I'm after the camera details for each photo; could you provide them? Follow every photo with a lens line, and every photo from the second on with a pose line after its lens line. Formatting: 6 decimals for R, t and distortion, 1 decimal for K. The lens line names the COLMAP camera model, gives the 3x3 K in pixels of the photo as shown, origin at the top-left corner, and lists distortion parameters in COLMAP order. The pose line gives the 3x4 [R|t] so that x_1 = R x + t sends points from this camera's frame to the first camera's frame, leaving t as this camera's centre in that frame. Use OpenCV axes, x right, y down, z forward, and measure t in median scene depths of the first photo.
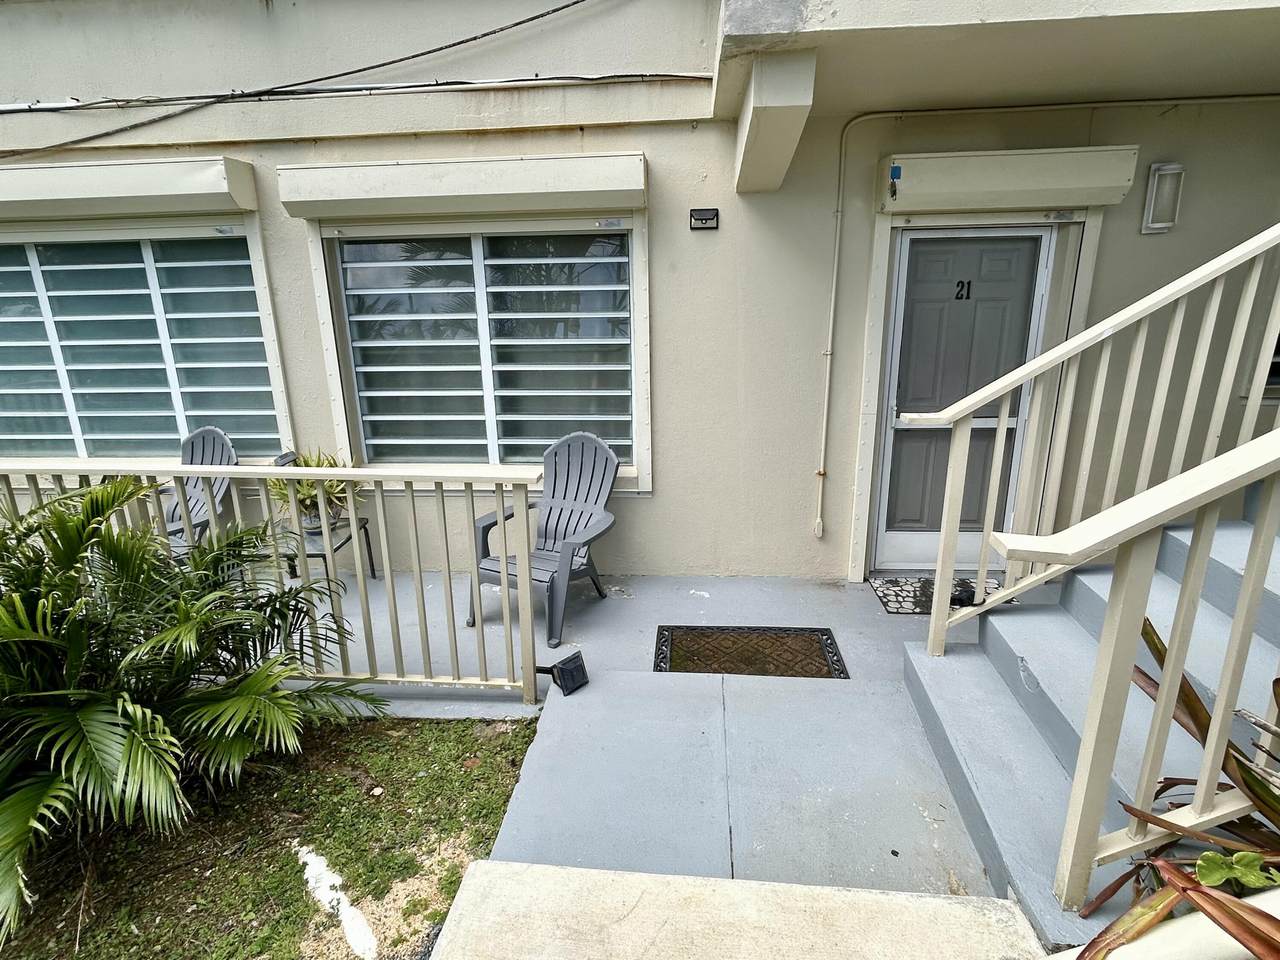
lens RADIAL K [[701.9, 0, 638.6], [0, 701.9, 479.2], [0, 0, 1]] dist [0.000815, -0.000124]
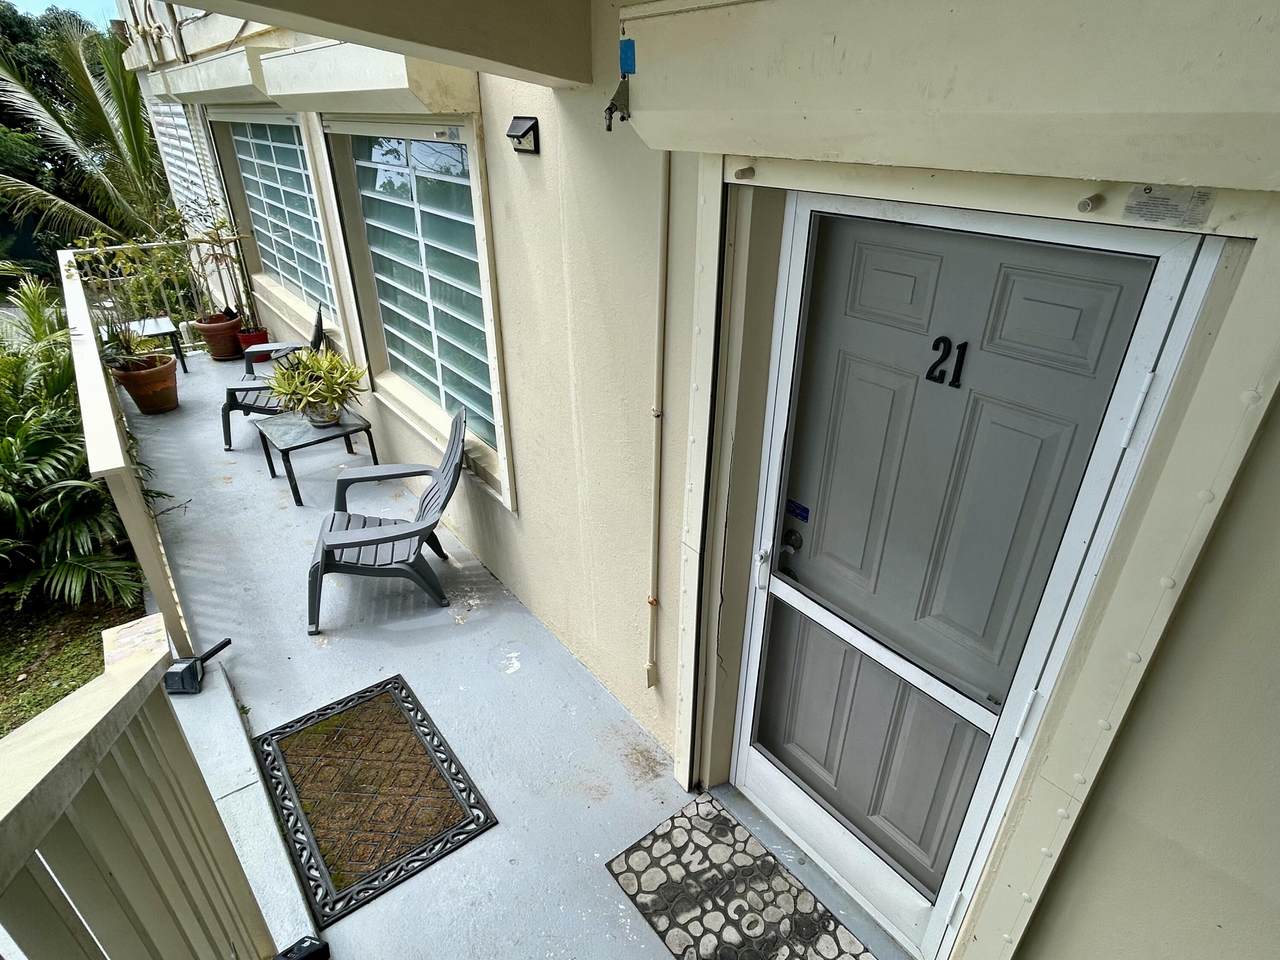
lens RADIAL K [[701.9, 0, 637.8], [0, 701.9, 482.6], [0, 0, 1]] dist [0.000815, -0.000124]
pose [[0.674024, 0.367203, -0.640978, 0.620002], [-0.219046, 0.928026, 0.301307, -0.286912], [0.705486, -0.062685, 0.705947, 0.607183]]
